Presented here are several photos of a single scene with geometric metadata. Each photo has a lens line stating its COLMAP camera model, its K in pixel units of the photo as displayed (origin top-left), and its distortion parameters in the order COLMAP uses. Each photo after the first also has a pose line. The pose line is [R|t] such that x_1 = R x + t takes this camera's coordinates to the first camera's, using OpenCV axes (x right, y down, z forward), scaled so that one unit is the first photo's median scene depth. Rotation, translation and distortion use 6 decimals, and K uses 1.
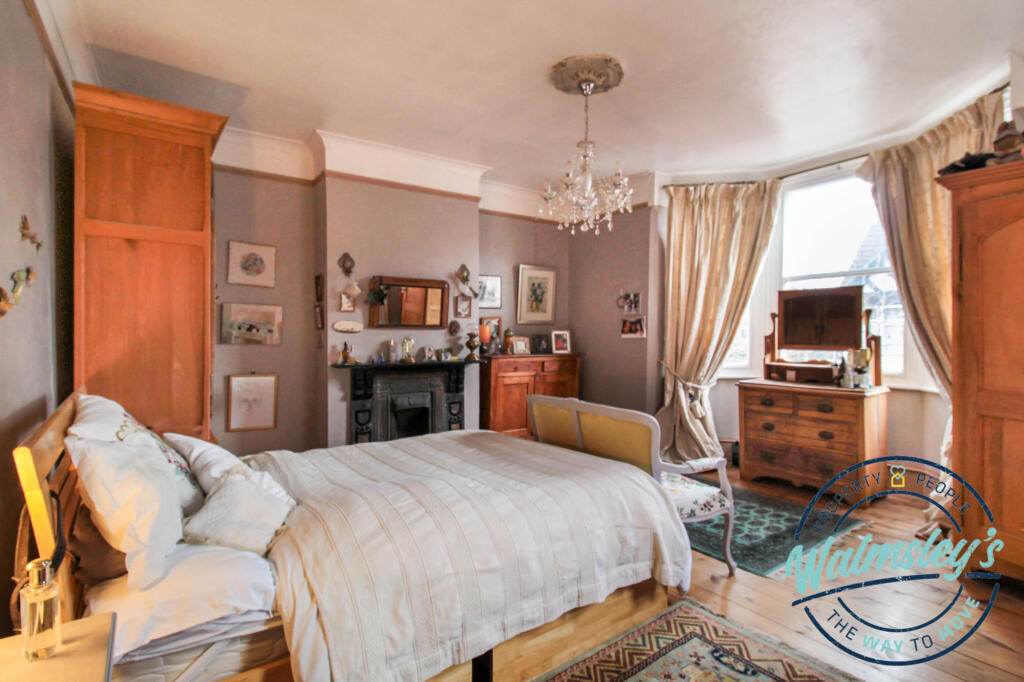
lens RADIAL K [[494.3, 0, 515.6], [0, 494.3, 336.5], [0, 0, 1]] dist [0.018739, -0.014392]
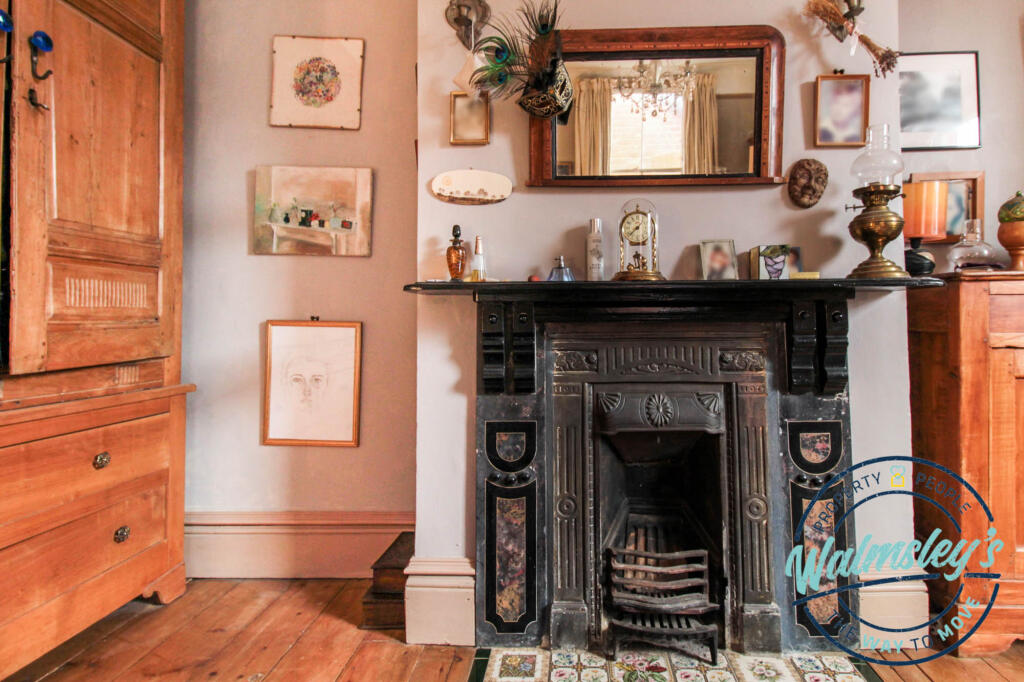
lens RADIAL K [[500.4, 0, 577.0], [0, 500.4, 317.3], [0, 0, 1]] dist [0.019170, -0.001414]
pose [[0.806446, -0.026435, -0.590716, -0.059092], [0.003280, 0.999185, -0.040237, 0.082461], [0.591298, 0.030511, 0.805876, 0.693746]]
